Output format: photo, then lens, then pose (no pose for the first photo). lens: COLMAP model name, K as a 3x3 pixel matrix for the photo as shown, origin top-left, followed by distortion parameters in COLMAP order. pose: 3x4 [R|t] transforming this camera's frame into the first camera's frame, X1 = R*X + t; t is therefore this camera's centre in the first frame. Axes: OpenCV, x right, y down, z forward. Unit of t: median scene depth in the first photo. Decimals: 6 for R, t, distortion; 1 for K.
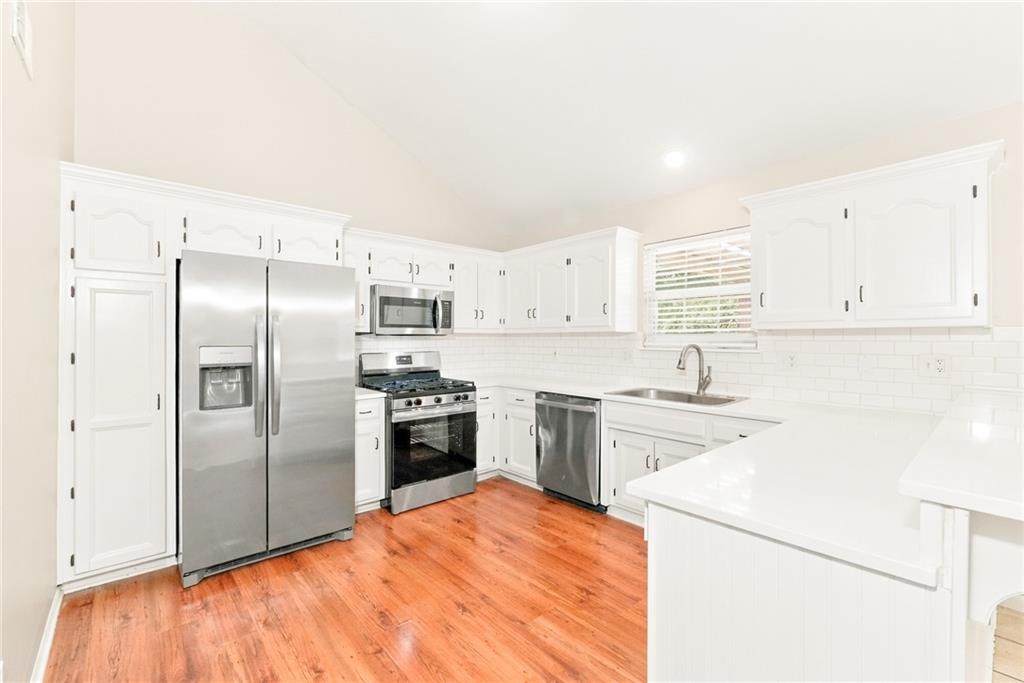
lens RADIAL K [[441.9, 0, 513.4], [0, 441.9, 343.3], [0, 0, 1]] dist [0.000860, 0.000725]
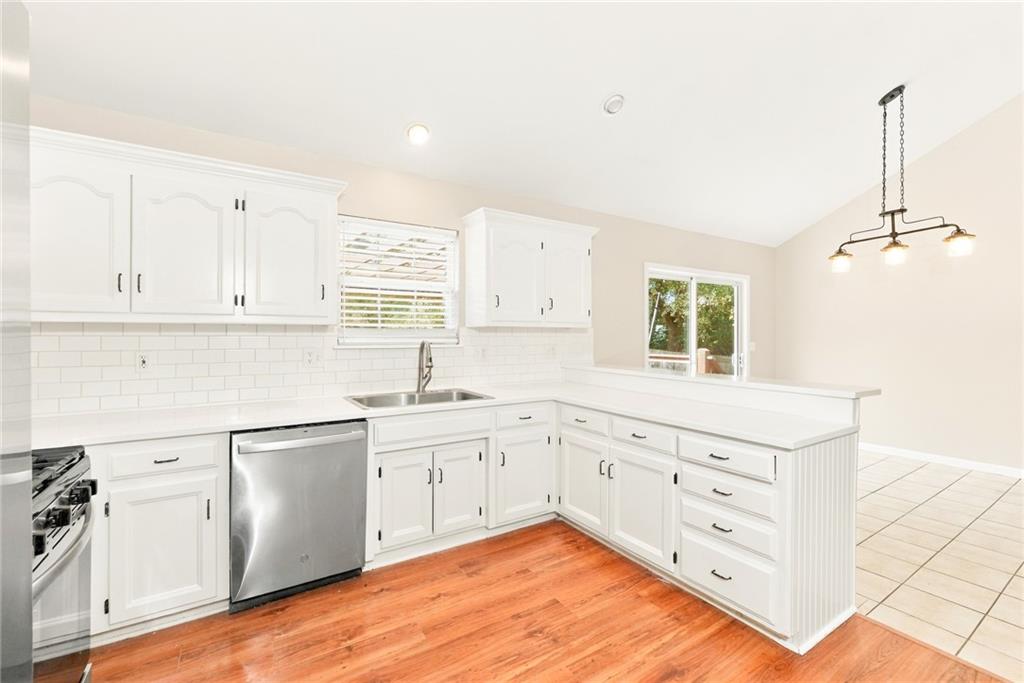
lens RADIAL K [[441.9, 0, 515.5], [0, 441.9, 335.4], [0, 0, 1]] dist [0.000860, 0.000725]
pose [[0.158774, -0.006257, 0.987295, -0.491492], [0.004562, 0.999974, 0.005604, -0.012894], [-0.987304, 0.003614, 0.158798, 0.650642]]
